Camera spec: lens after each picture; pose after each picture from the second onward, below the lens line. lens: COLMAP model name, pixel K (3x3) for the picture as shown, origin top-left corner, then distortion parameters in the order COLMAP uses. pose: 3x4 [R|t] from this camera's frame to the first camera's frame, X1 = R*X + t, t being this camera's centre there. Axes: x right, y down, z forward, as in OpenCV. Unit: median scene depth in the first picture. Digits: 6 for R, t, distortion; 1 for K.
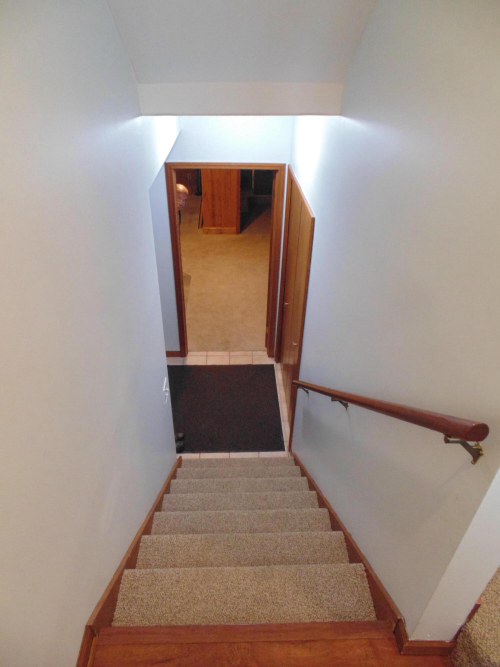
lens RADIAL K [[442.6, 0, 250.0], [0, 442.6, 333.5], [0, 0, 1]] dist [-0.008699, -0.004434]
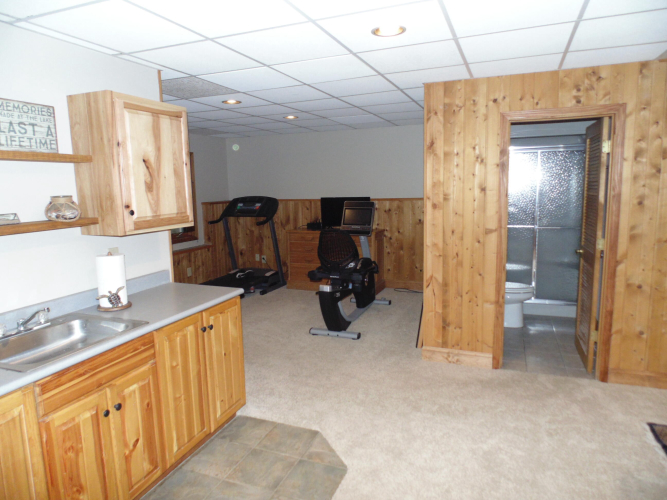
lens RADIAL K [[442.6, 0, 334.5], [0, 442.6, 248.2], [0, 0, 1]] dist [-0.008699, -0.004434]
pose [[0.921746, 0.019222, -0.387319, -0.007185], [-0.195362, 0.885790, -0.420963, -0.114514], [0.334991, 0.463688, 0.820228, 0.529203]]
